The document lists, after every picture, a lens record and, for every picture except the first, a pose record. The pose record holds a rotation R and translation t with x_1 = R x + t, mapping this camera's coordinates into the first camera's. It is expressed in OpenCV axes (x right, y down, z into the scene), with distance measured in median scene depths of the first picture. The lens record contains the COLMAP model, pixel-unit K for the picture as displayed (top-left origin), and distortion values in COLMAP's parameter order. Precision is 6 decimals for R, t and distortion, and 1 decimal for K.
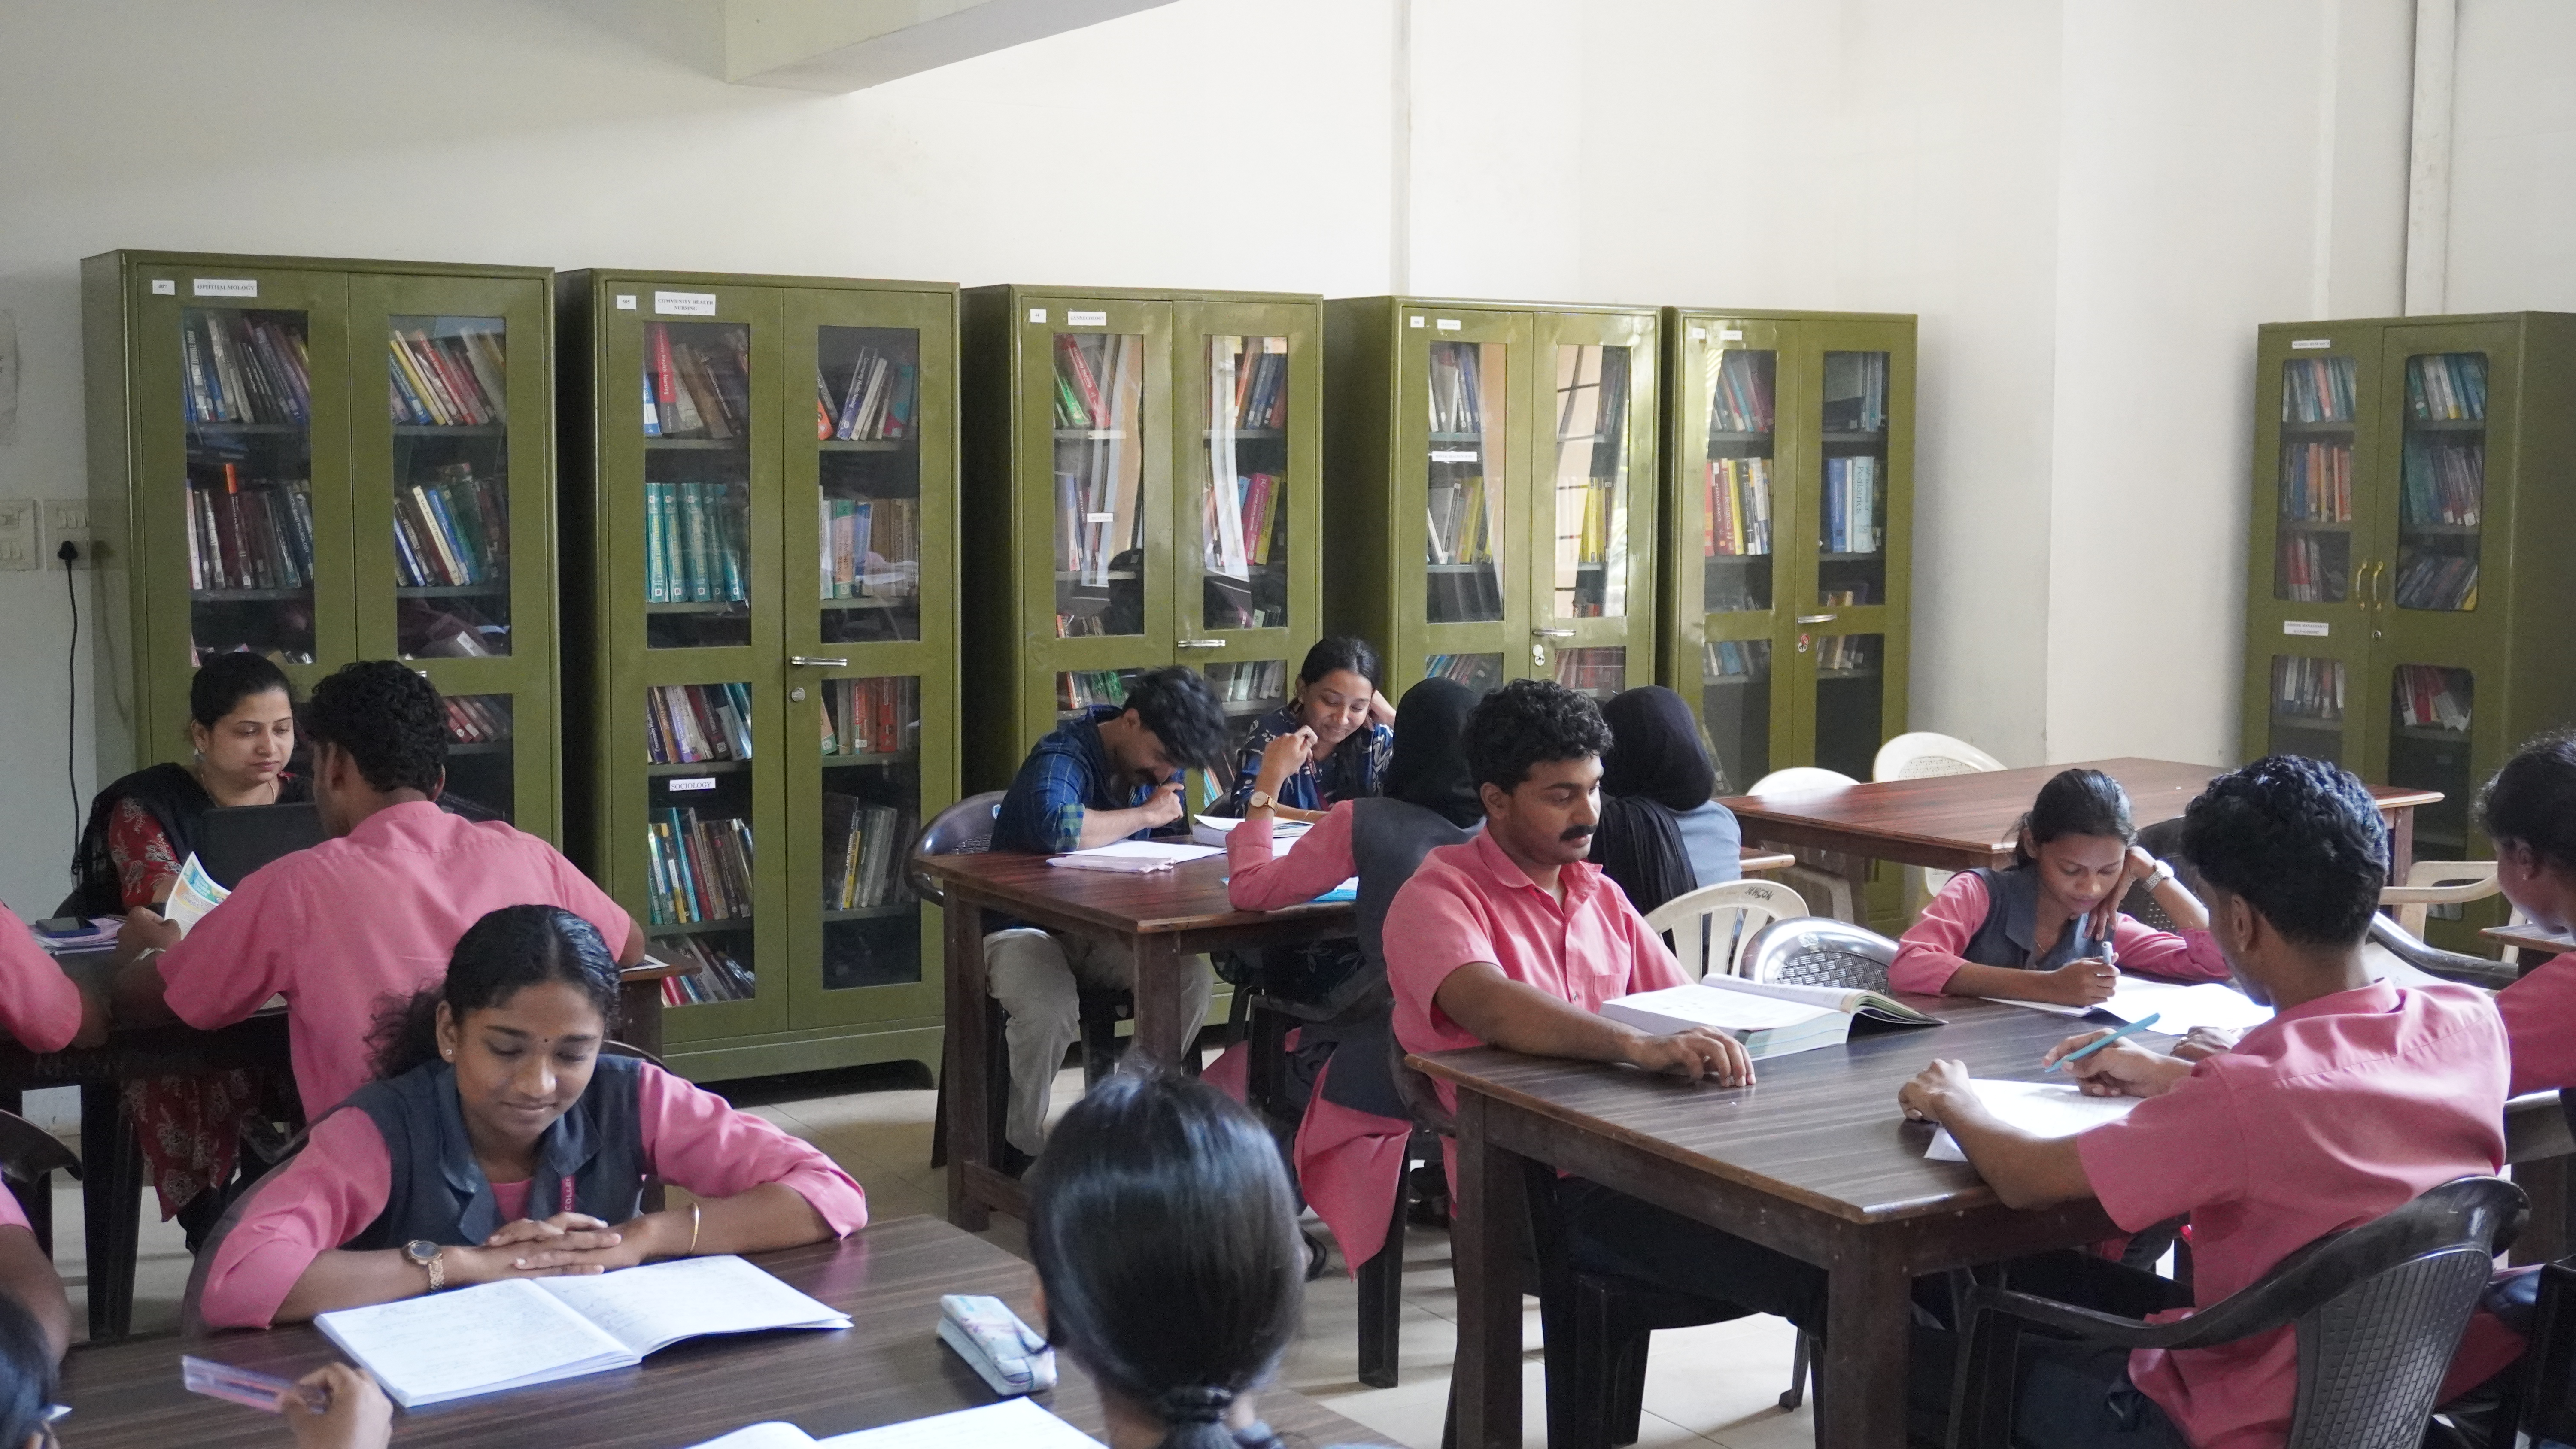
lens RADIAL K [[2862.8, 0, 1294.5], [0, 2862.8, 729.0], [0, 0, 1]] dist [0.028759, 0.000000]
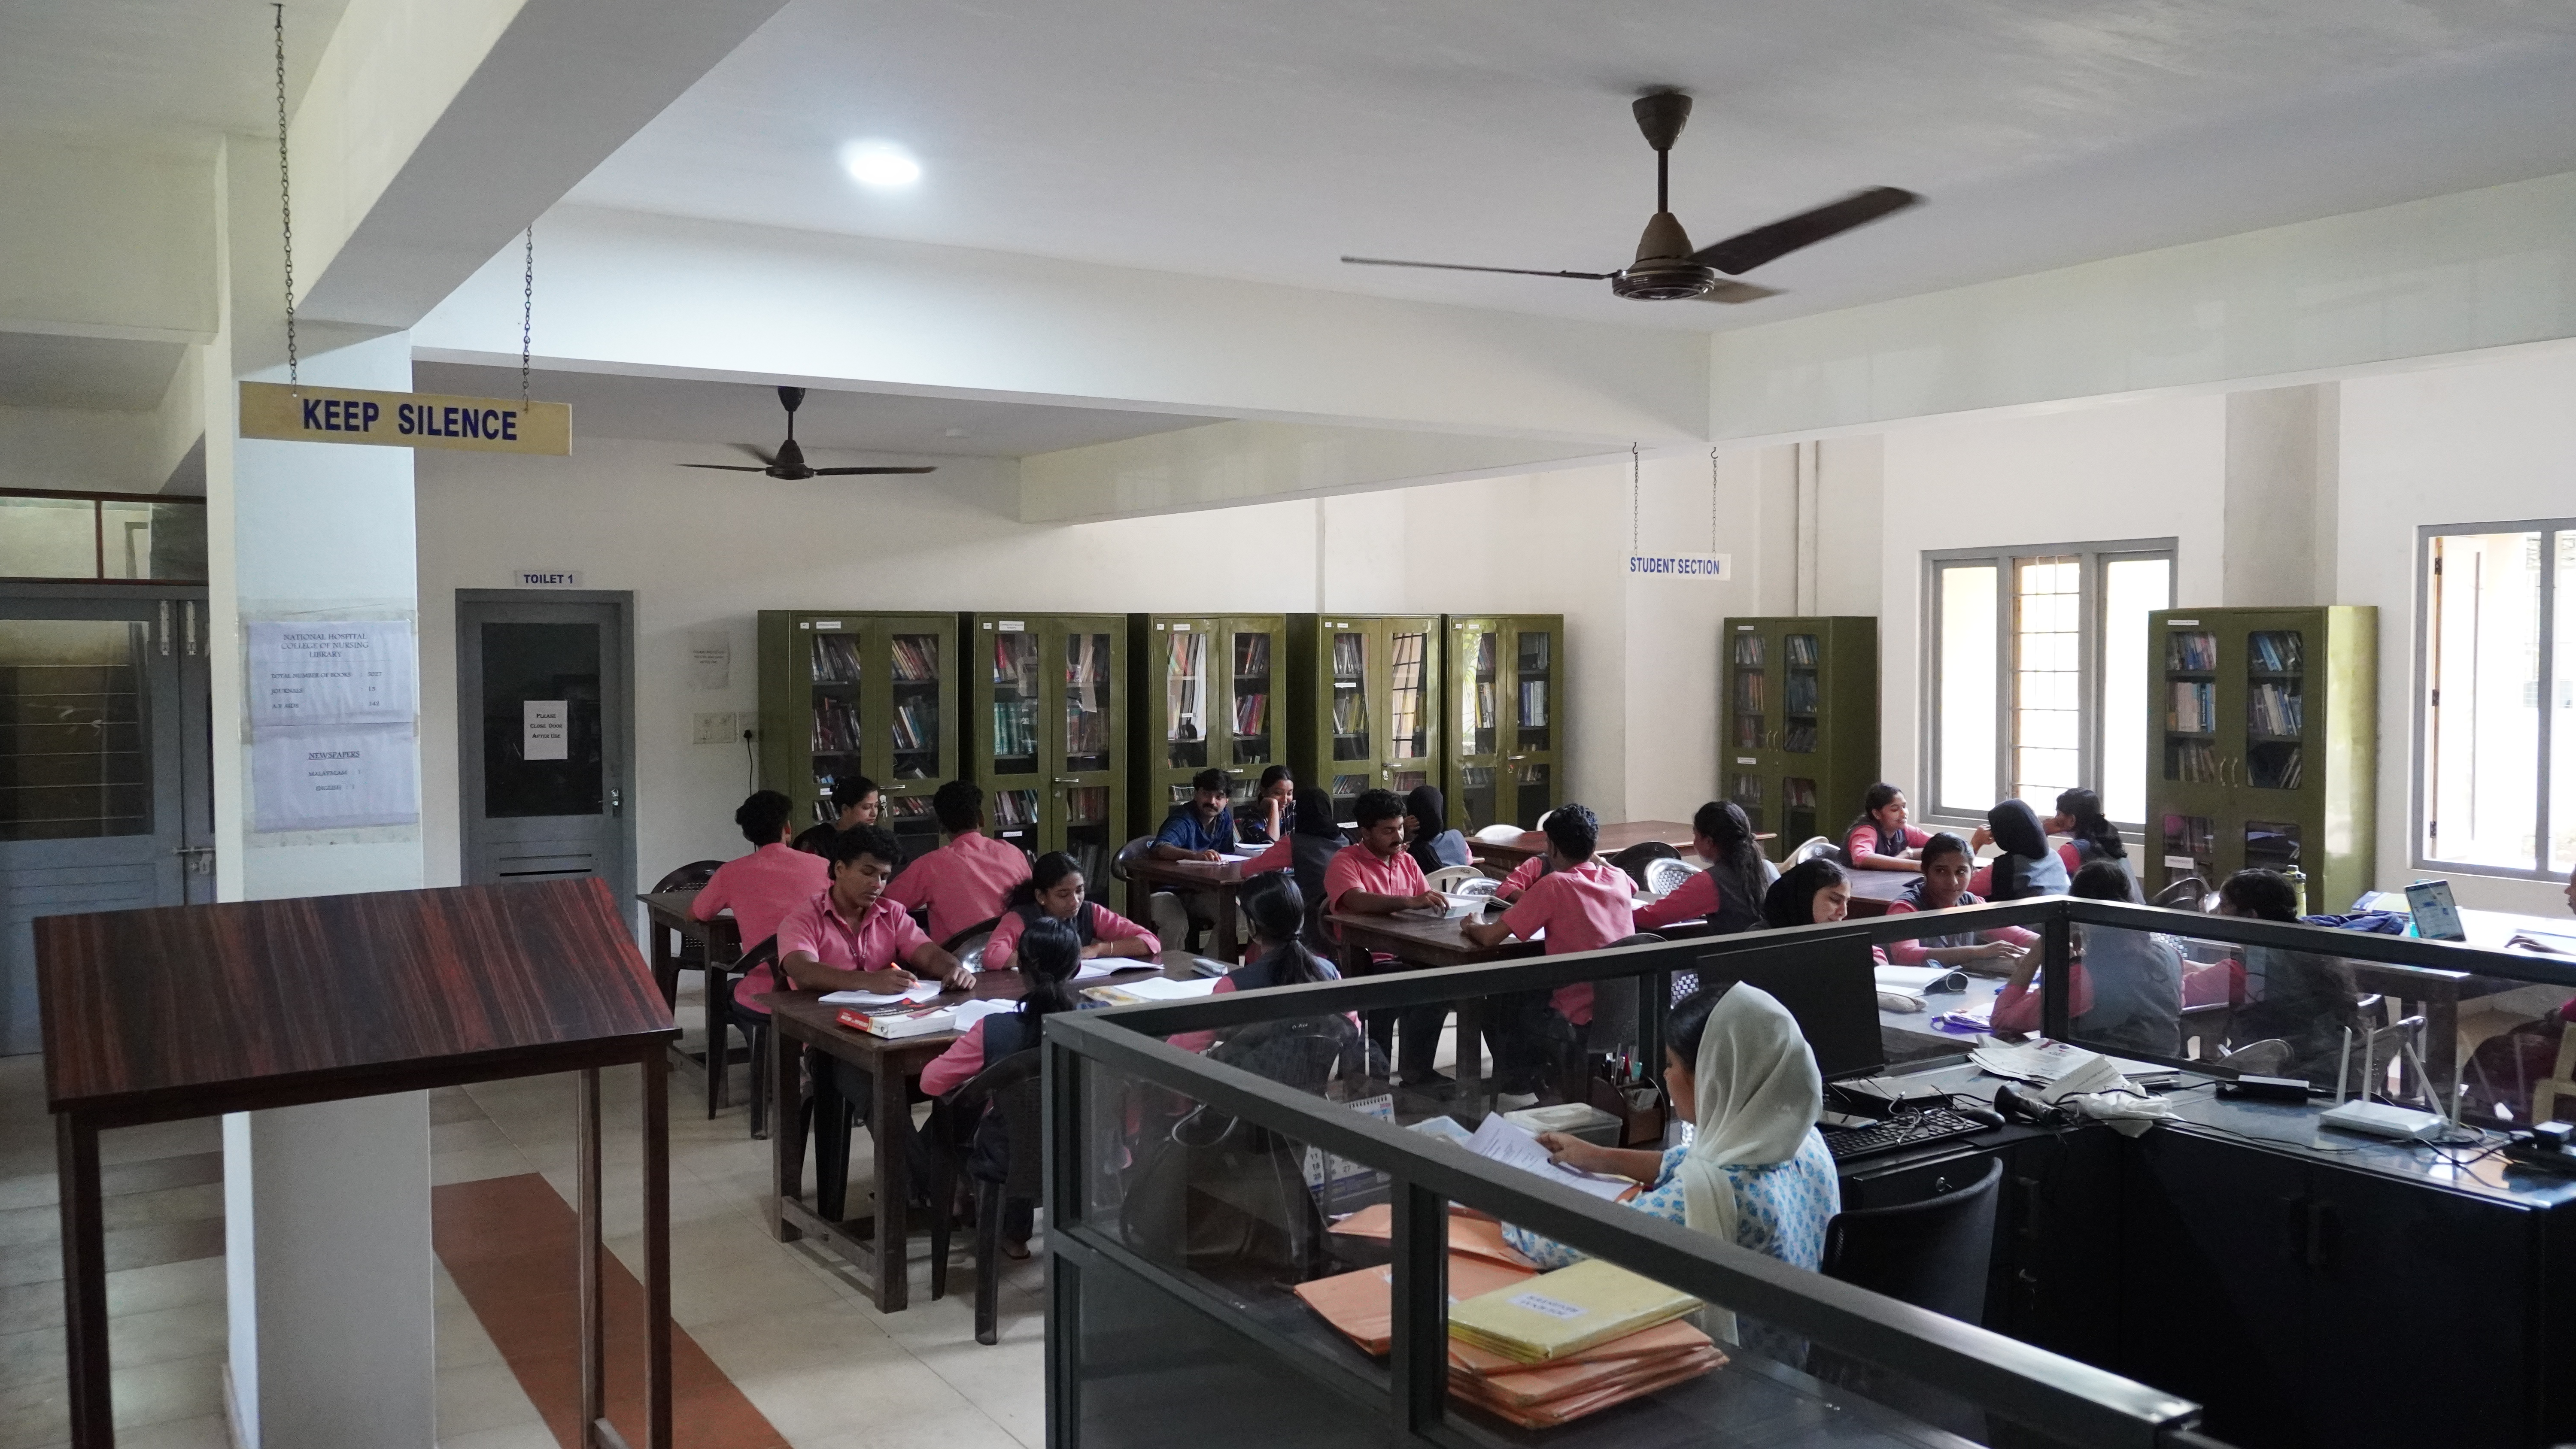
lens RADIAL K [[1933.9, 0, 1283.3], [0, 1933.9, 728.7], [0, 0, 1]] dist [0.003074, 0.000609]
pose [[0.999824, -0.006756, 0.017512, -0.018074], [0.007661, 0.998612, -0.052116, 0.014737], [-0.017136, 0.052241, 0.998487, -0.466179]]
